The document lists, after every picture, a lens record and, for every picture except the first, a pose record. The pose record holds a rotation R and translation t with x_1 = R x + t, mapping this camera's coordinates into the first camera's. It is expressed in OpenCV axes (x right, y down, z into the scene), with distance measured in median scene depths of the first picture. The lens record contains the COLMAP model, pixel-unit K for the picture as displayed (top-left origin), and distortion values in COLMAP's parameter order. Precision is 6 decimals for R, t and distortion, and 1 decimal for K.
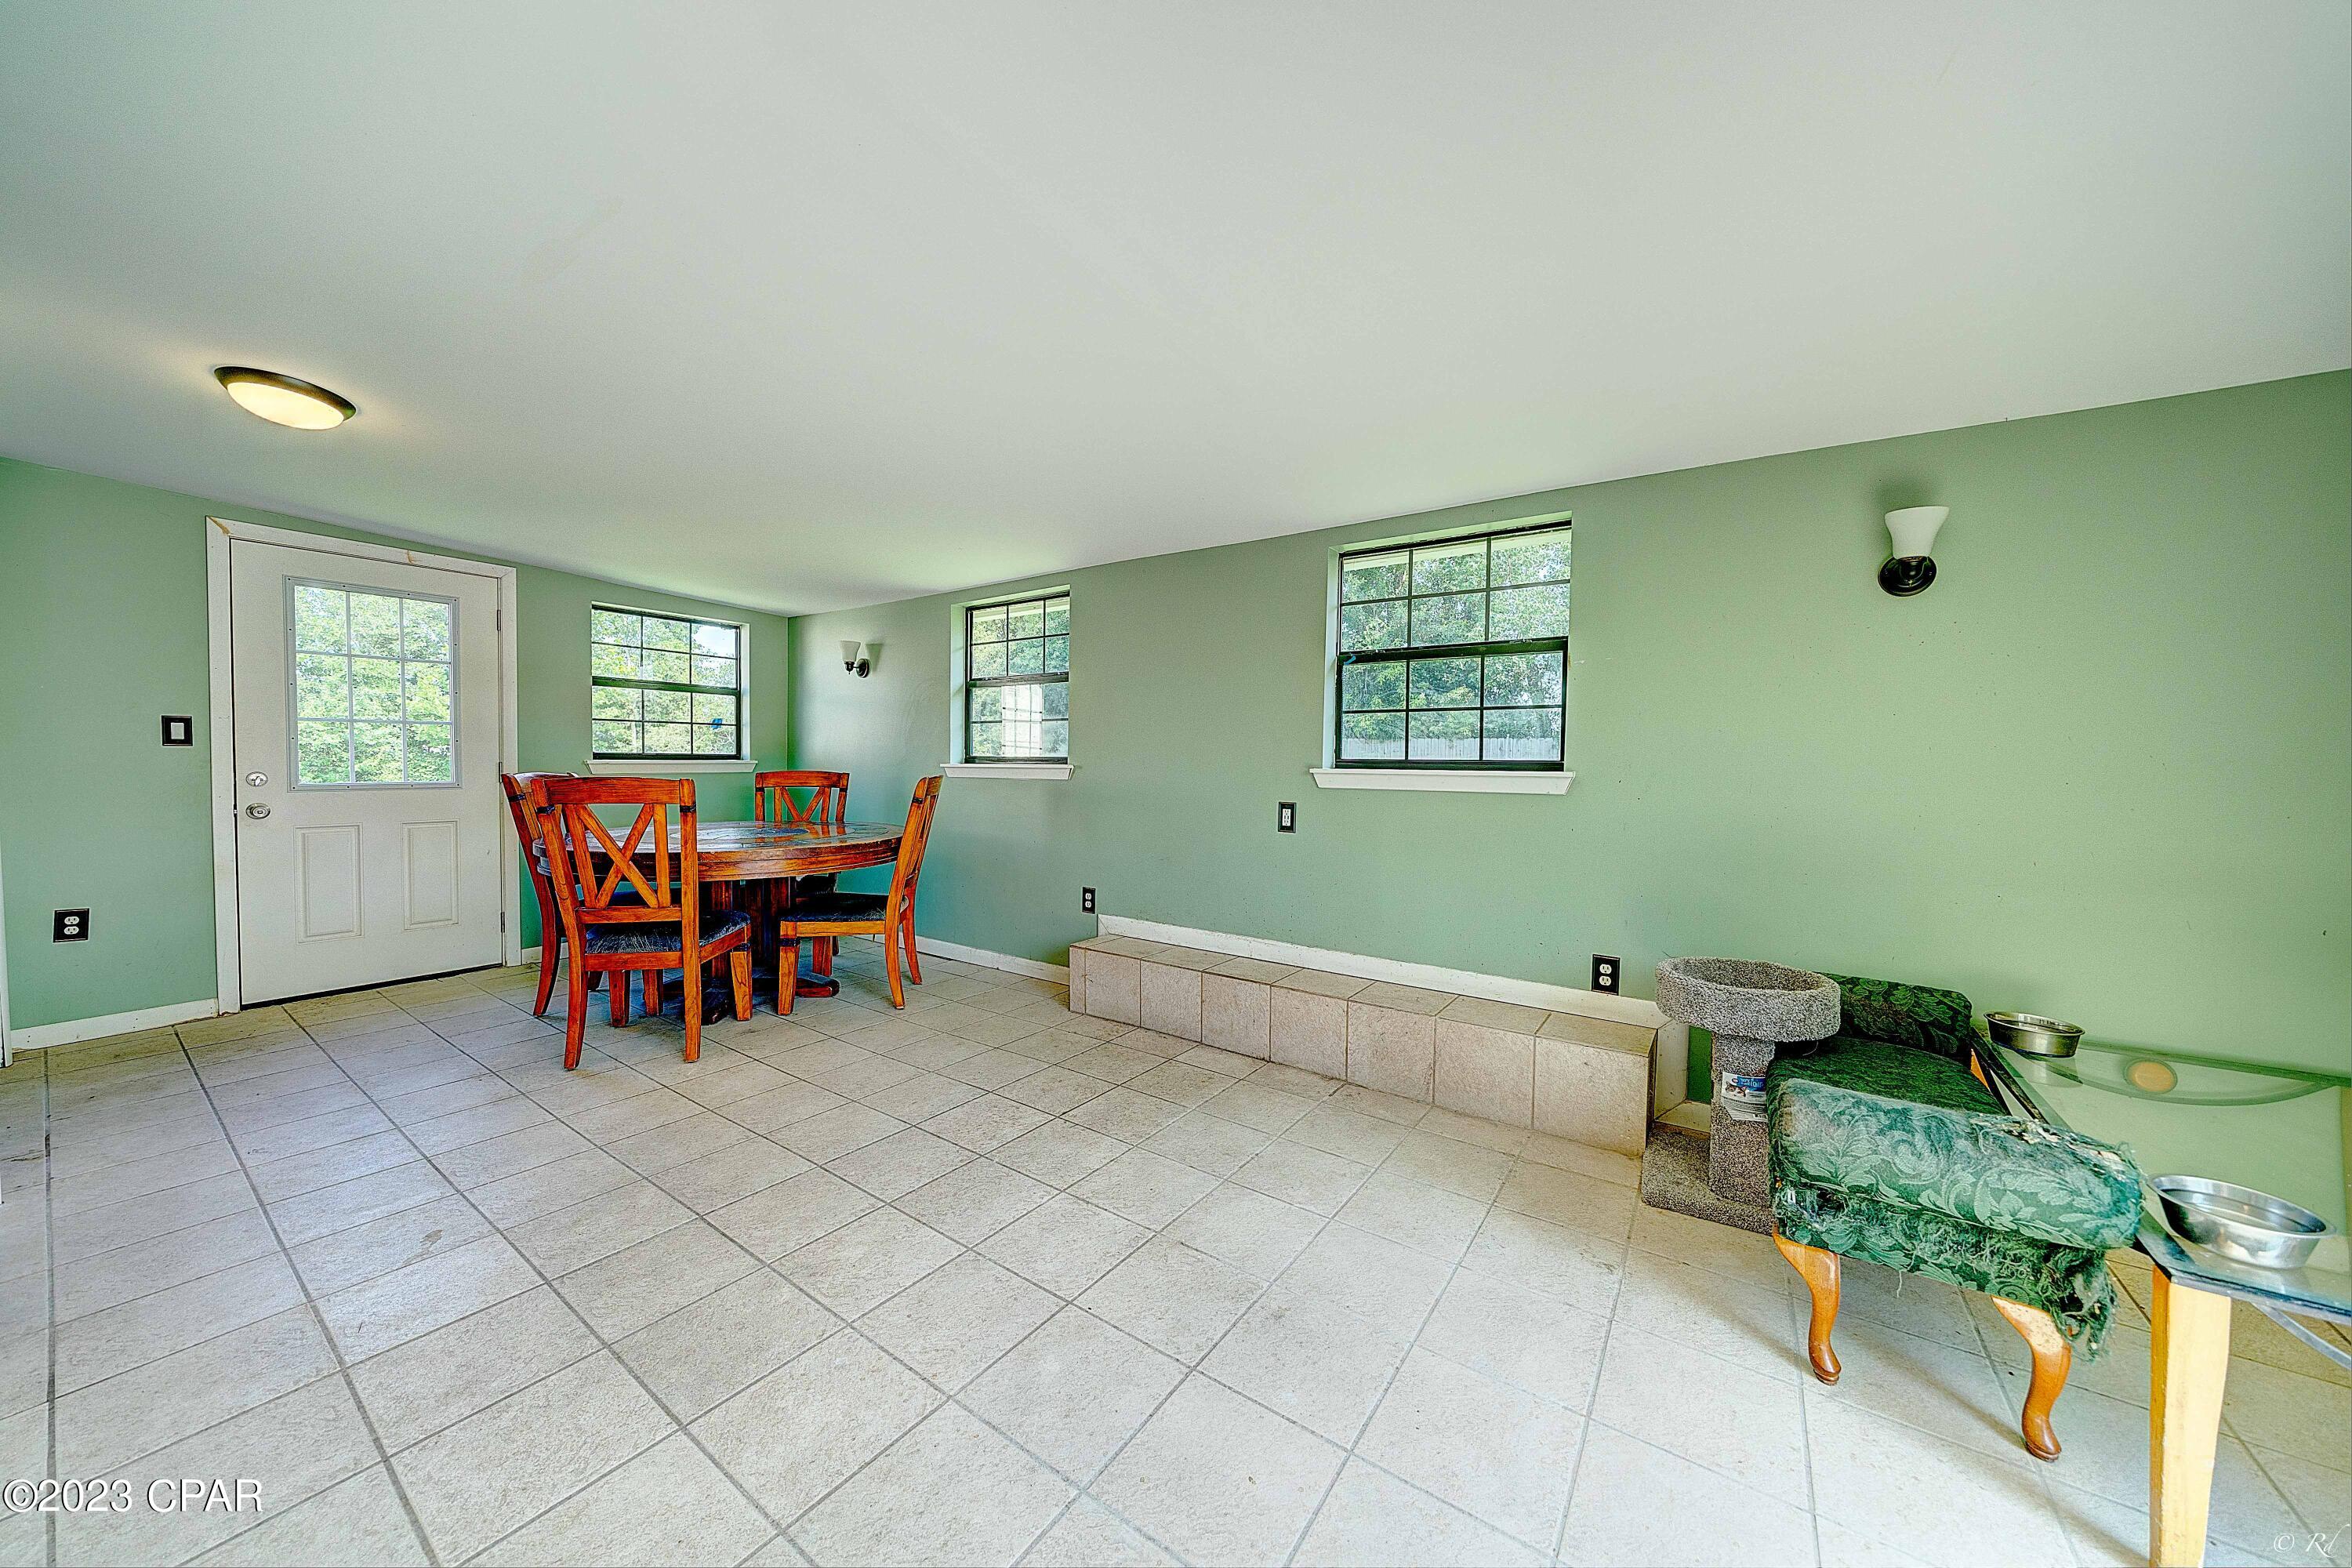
lens RADIAL K [[805.0, 0, 1176.0], [0, 805.0, 784.0], [0, 0, 1]] dist [-0.004688, 0.000109]
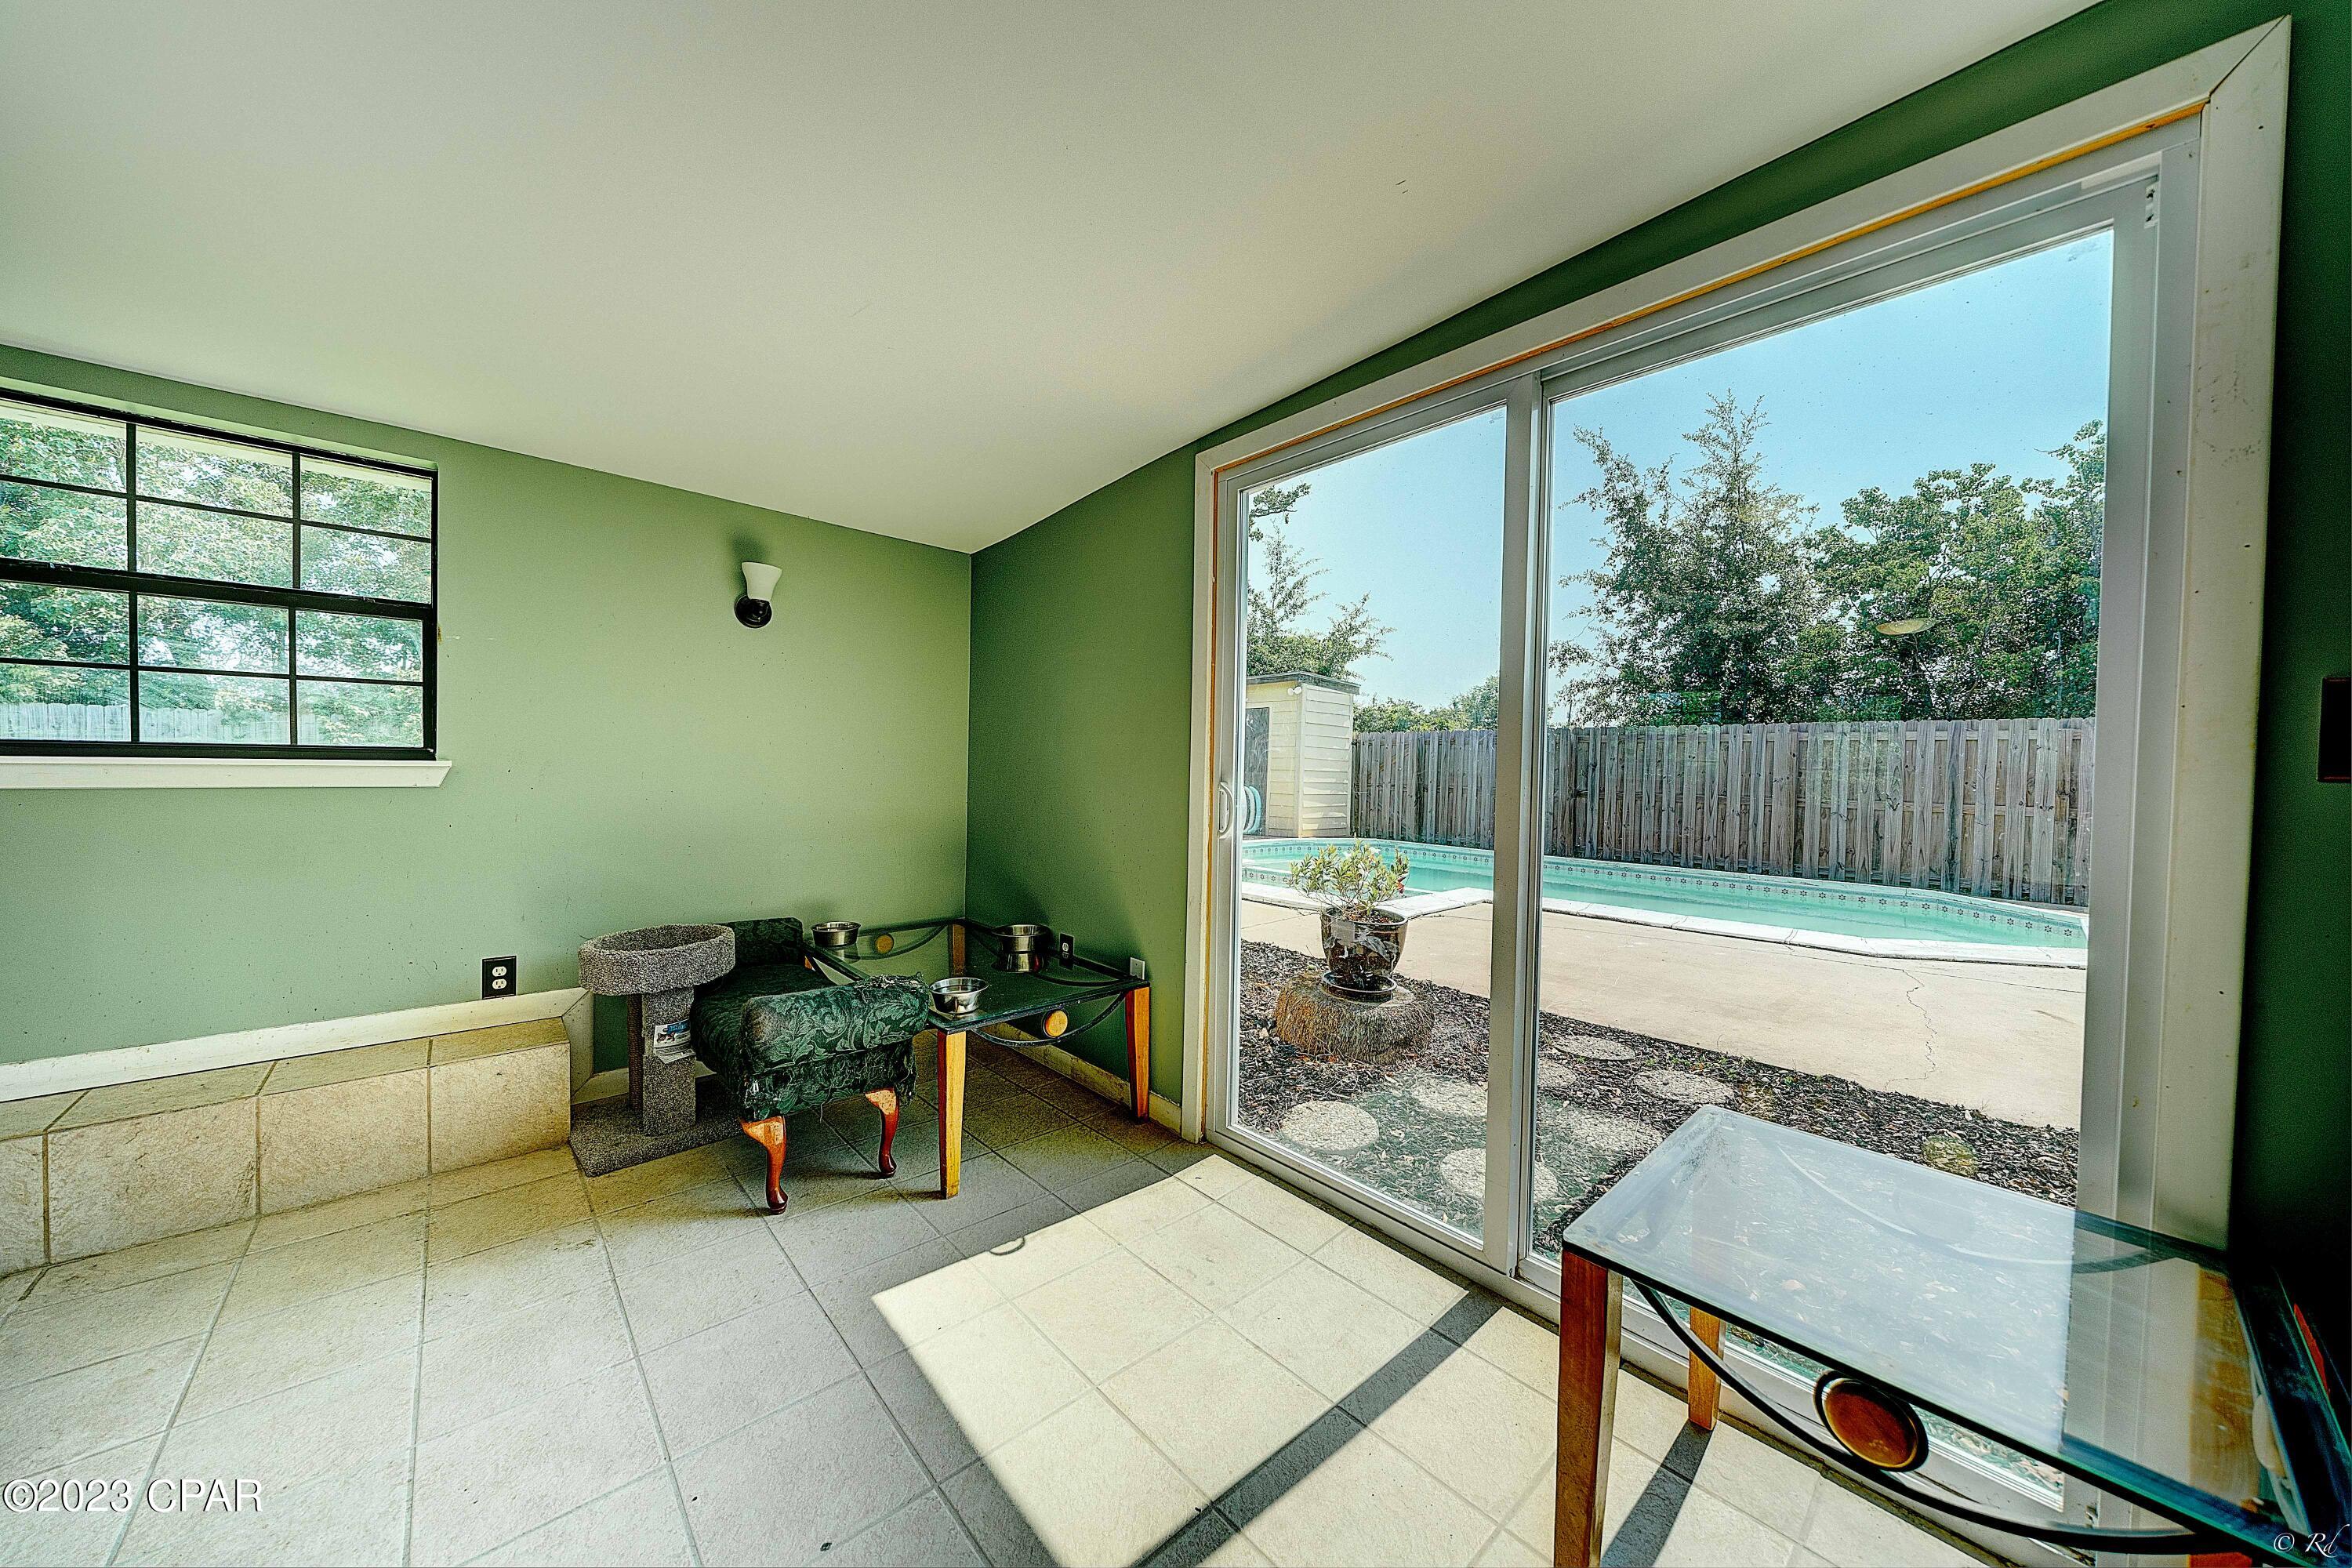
lens RADIAL K [[805.0, 0, 1176.0], [0, 805.0, 784.0], [0, 0, 1]] dist [-0.004688, 0.000109]
pose [[0.217550, -0.026928, 0.975678, -0.255675], [0.011566, 0.999620, 0.025010, -0.002961], [-0.975981, 0.005844, 0.217779, 0.033560]]
